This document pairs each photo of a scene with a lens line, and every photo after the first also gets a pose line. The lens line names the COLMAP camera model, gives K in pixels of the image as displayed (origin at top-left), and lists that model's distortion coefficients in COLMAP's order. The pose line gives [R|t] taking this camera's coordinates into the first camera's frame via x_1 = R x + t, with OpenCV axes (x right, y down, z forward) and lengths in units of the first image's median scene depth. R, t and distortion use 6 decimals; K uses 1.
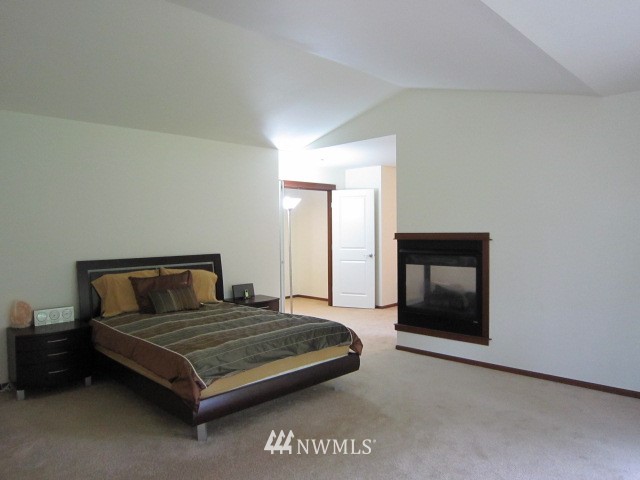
lens RADIAL K [[448.8, 0, 320.0], [0, 448.8, 240.0], [0, 0, 1]] dist [-0.059064, 0.003909]
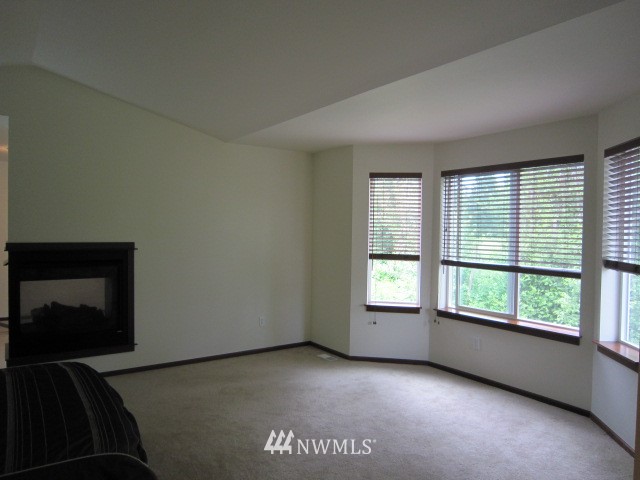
lens RADIAL K [[448.8, 0, 320.0], [0, 448.8, 240.0], [0, 0, 1]] dist [-0.059064, 0.003909]
pose [[0.165927, -0.005804, 0.986121, -0.554607], [0.006962, 0.999965, 0.004714, -0.022829], [-0.986113, 0.006083, 0.165962, 0.391243]]
